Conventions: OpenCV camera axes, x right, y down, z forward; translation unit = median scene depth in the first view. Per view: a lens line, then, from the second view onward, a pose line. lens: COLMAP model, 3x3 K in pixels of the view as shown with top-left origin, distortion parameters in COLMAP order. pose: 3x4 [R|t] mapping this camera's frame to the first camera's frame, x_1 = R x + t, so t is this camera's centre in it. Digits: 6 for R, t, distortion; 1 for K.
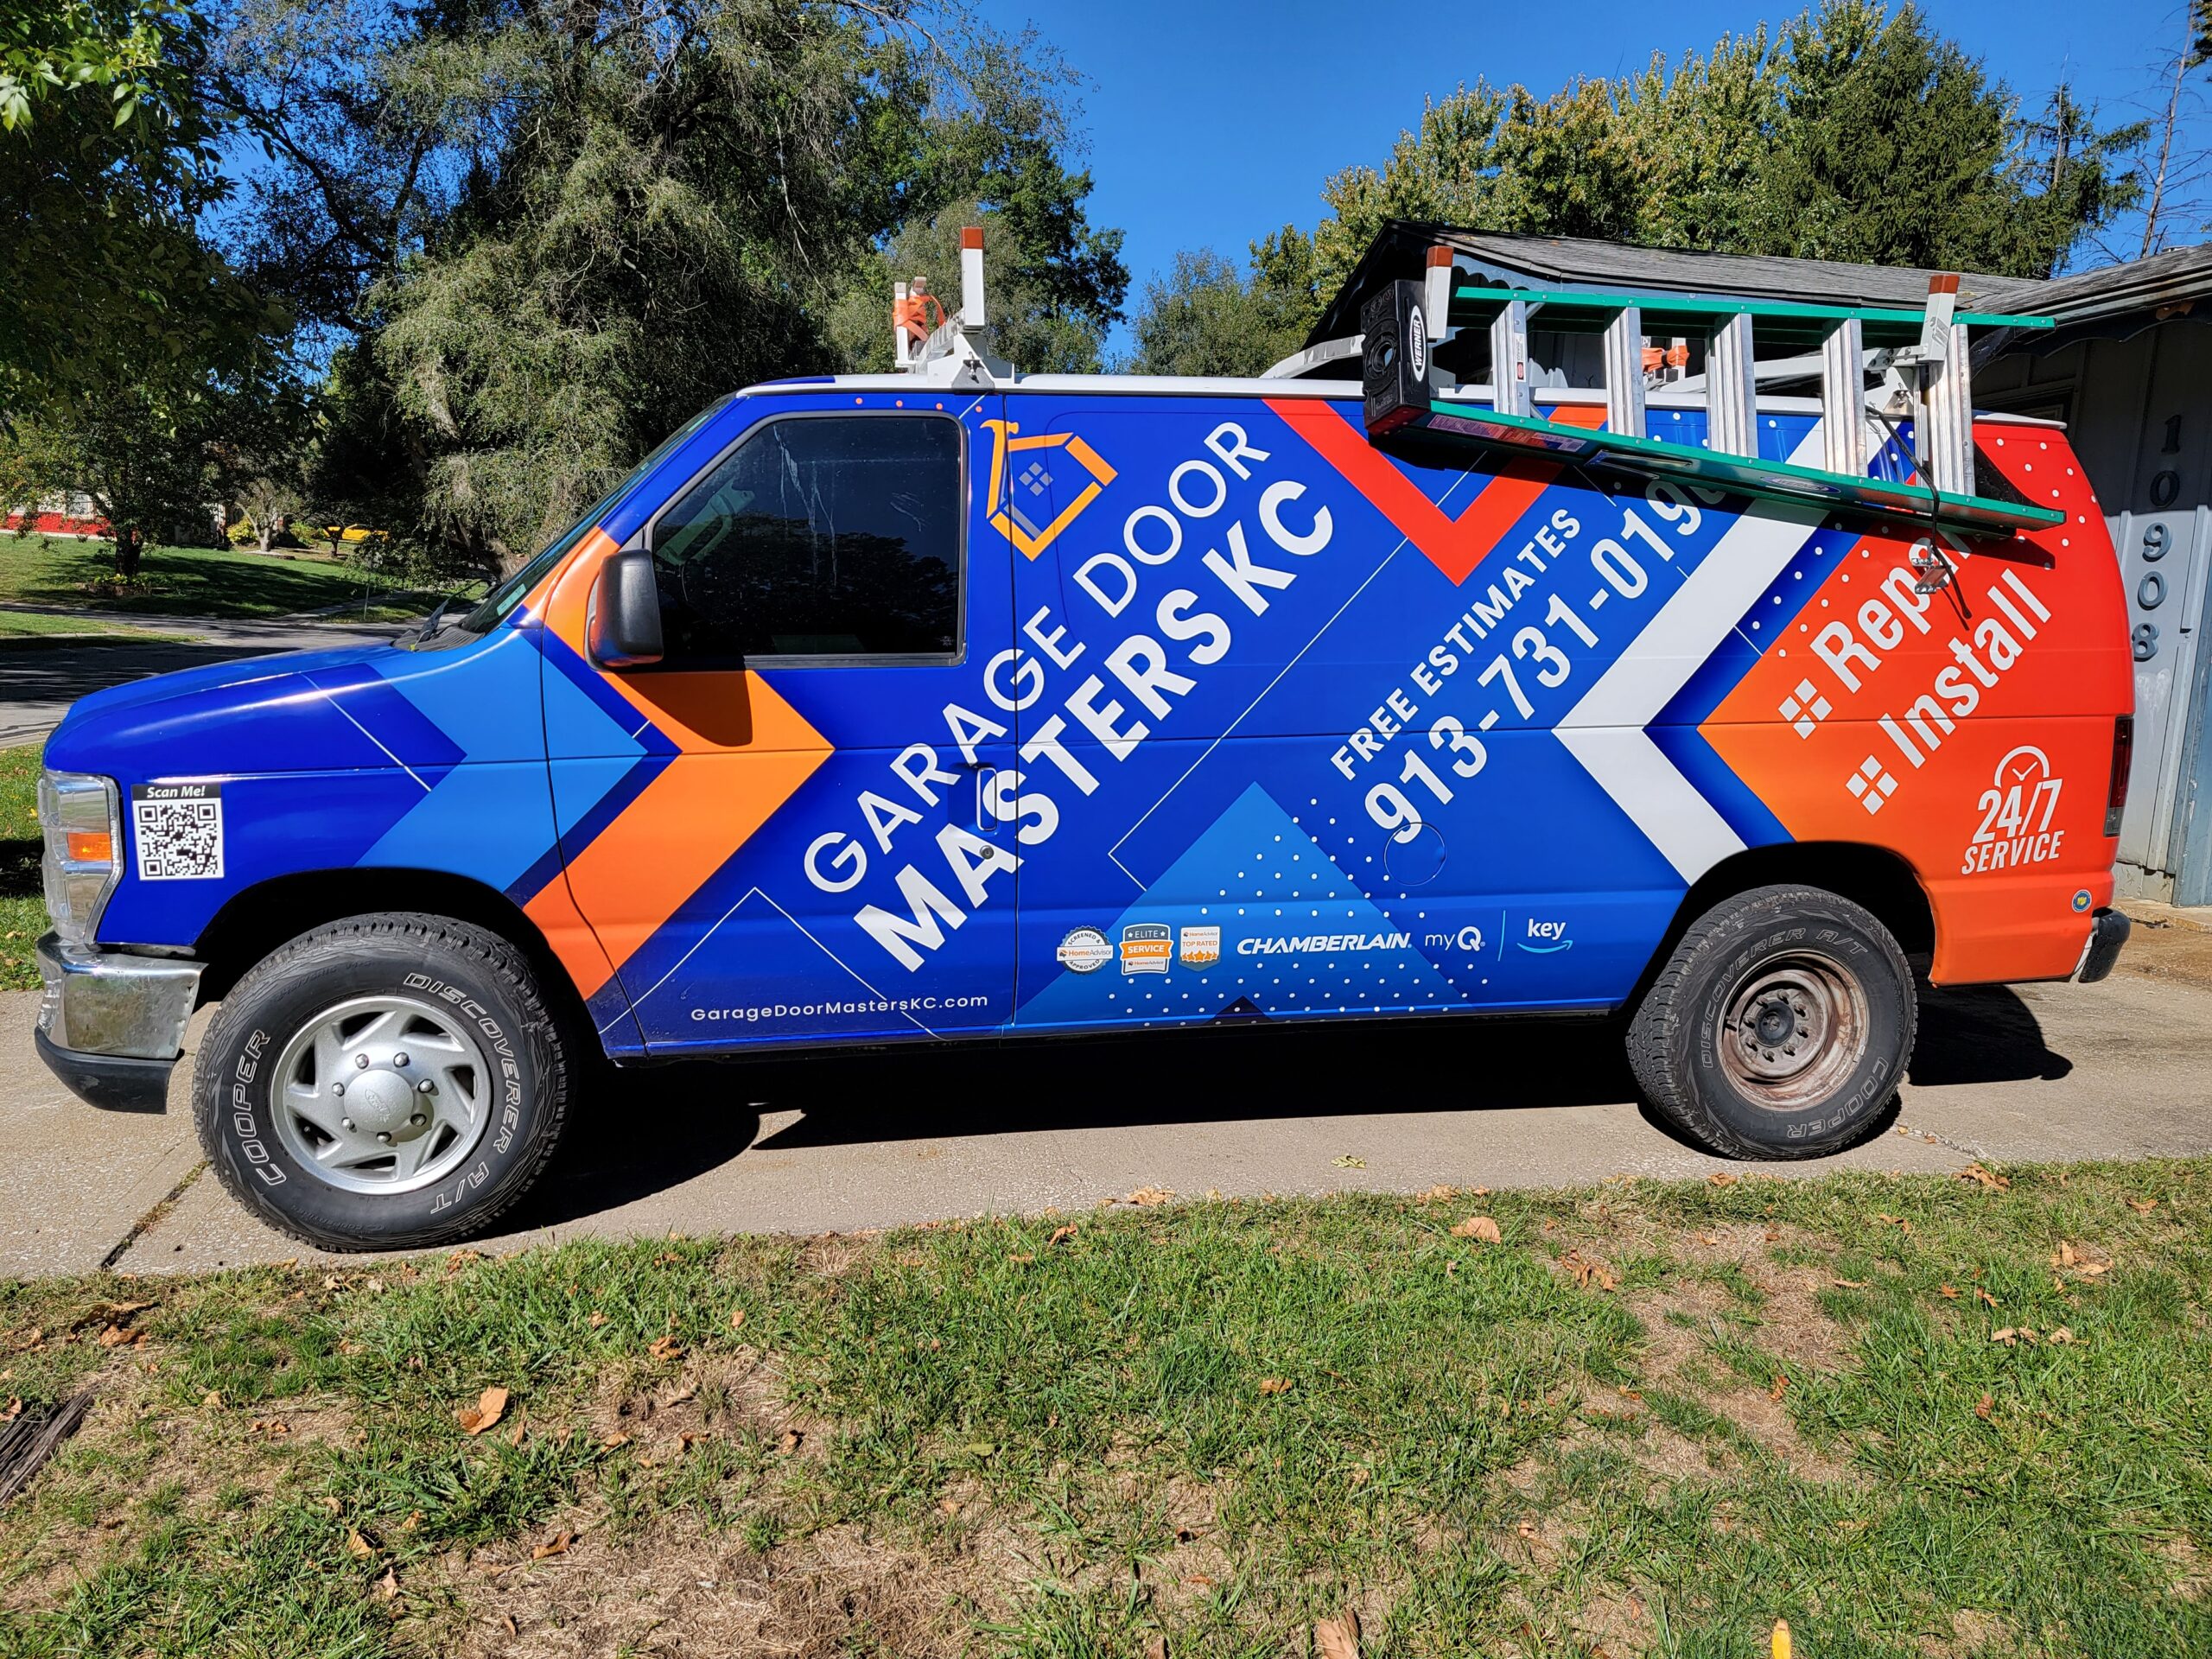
lens RADIAL K [[1486.4, 0, 1131.4], [0, 1486.4, 826.1], [0, 0, 1]] dist [0.078563, -0.069109]
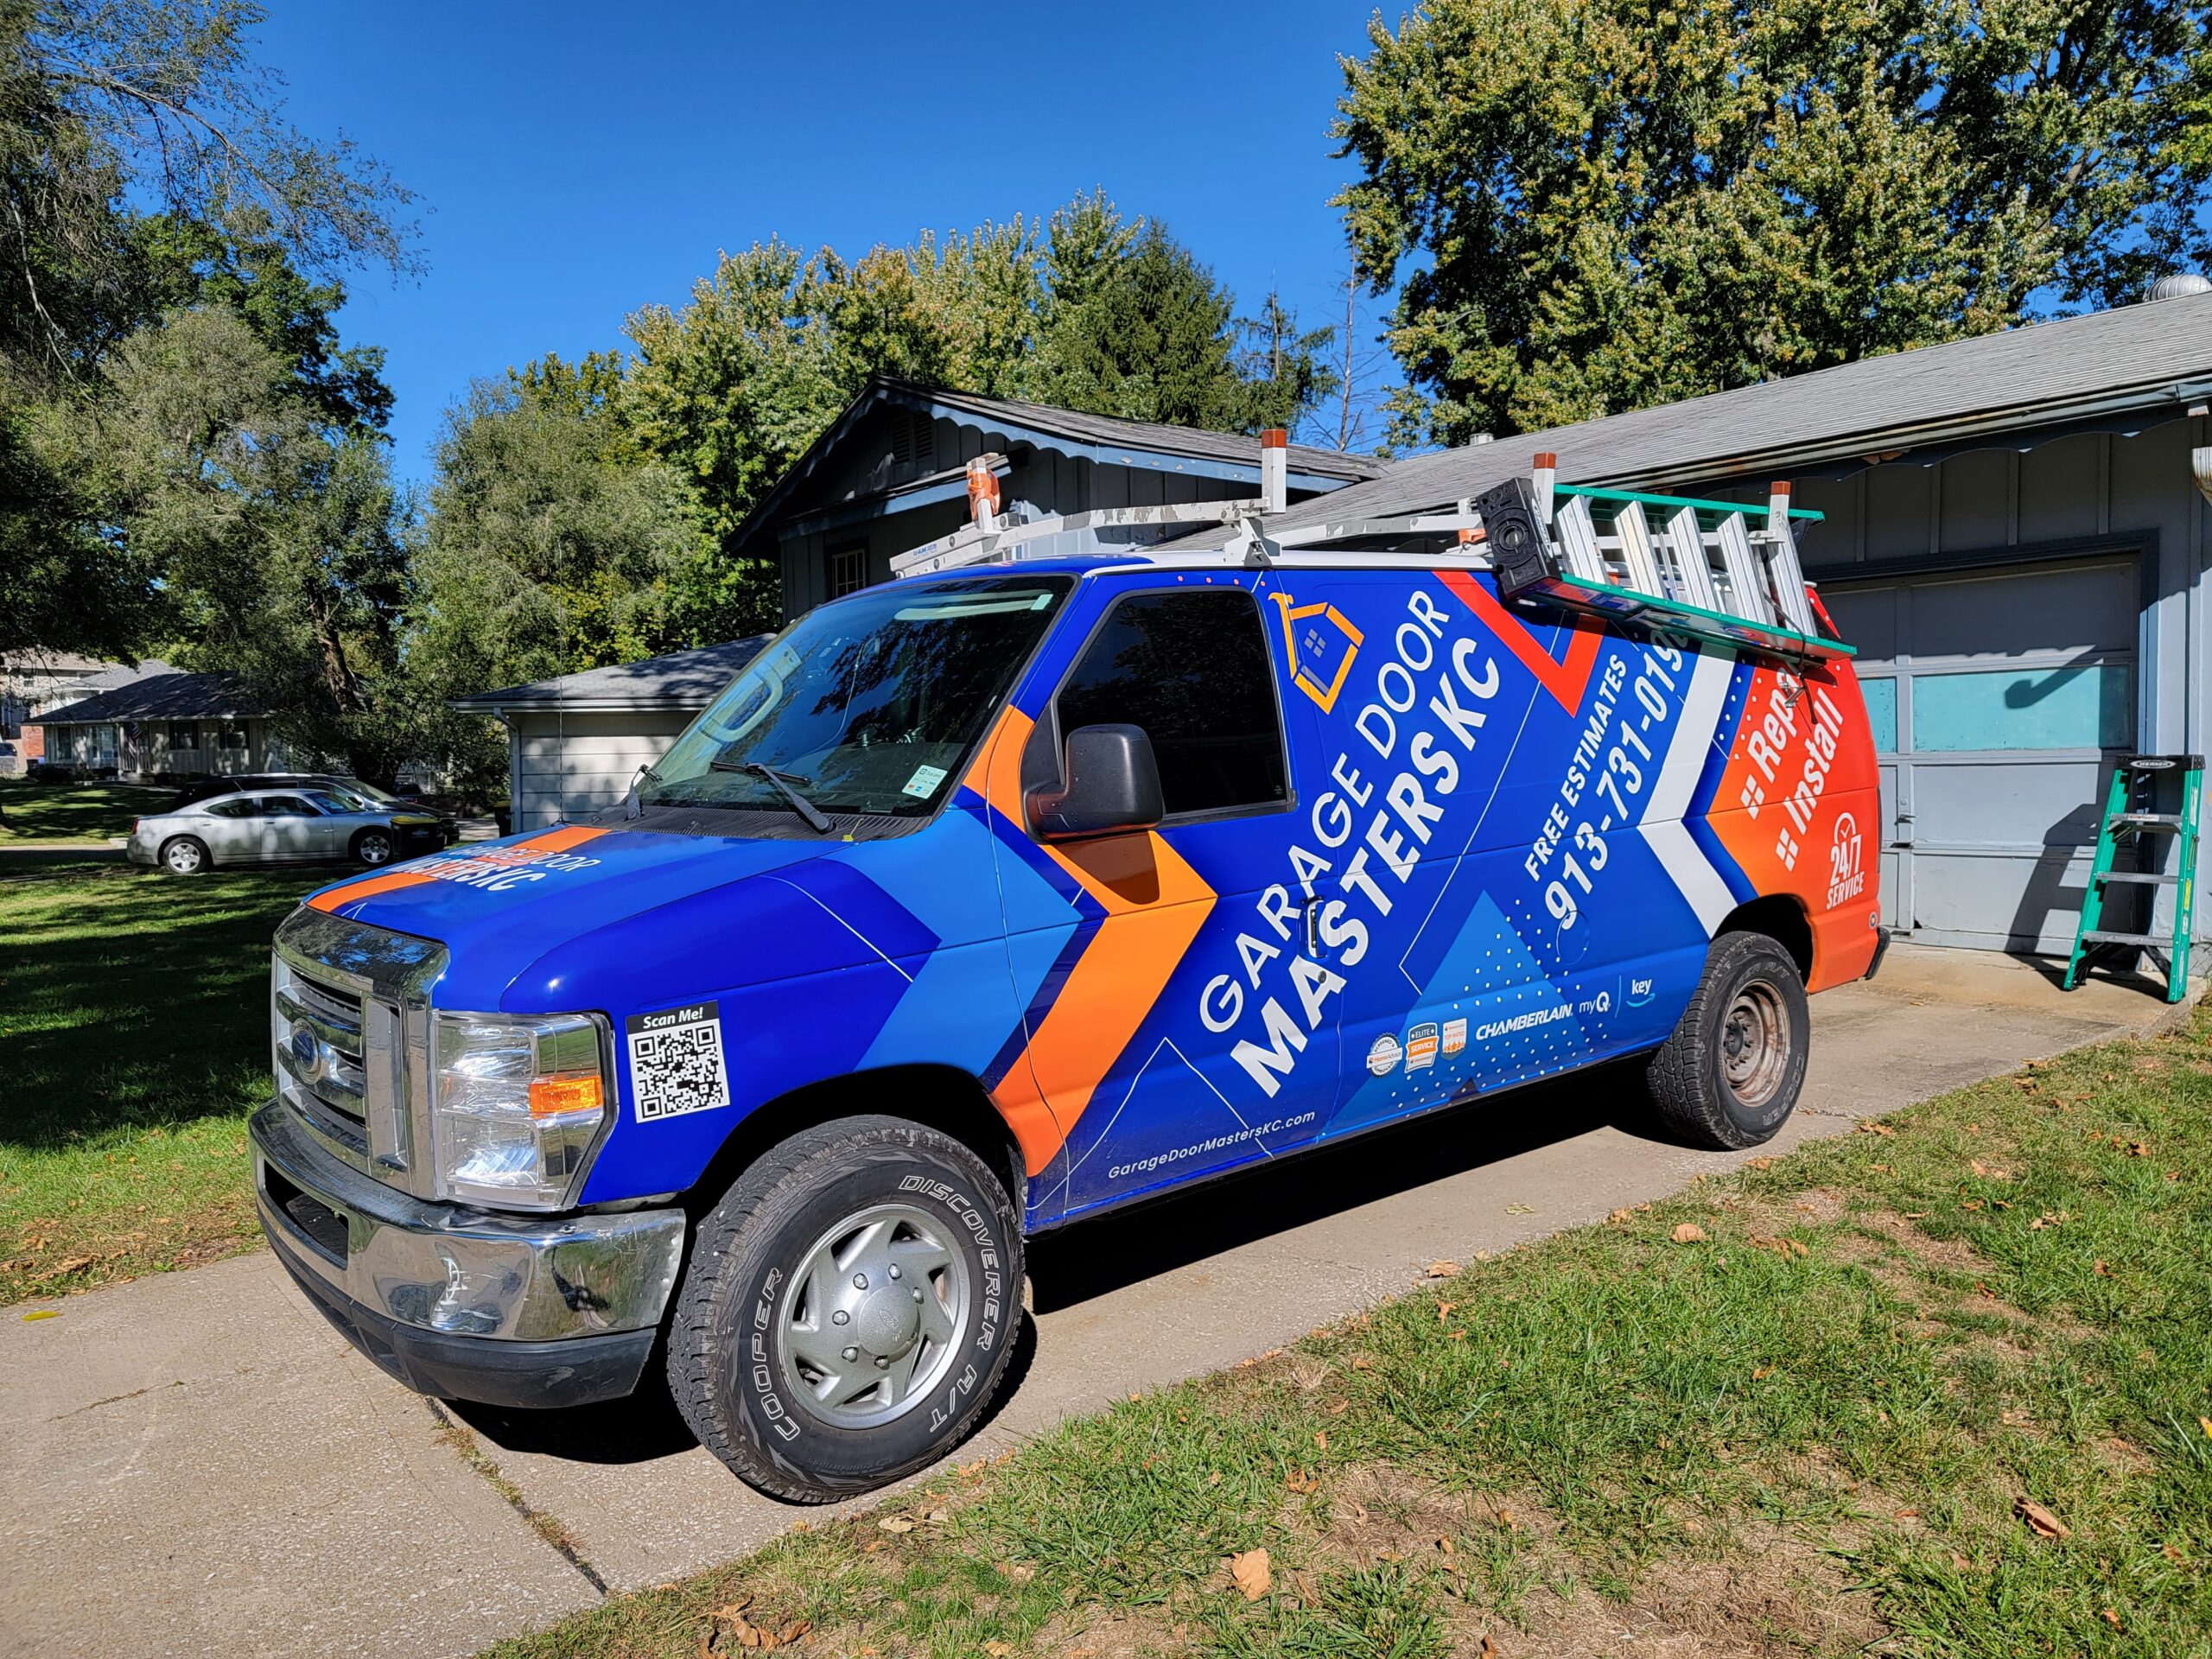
lens RADIAL K [[1486.4, 0, 1131.4], [0, 1486.4, 826.1], [0, 0, 1]] dist [0.078563, -0.069109]
pose [[0.889041, -0.081329, 0.450546, -0.686015], [0.118224, 0.991501, -0.054309, -0.048327], [-0.442300, 0.101548, 0.891100, 0.066654]]
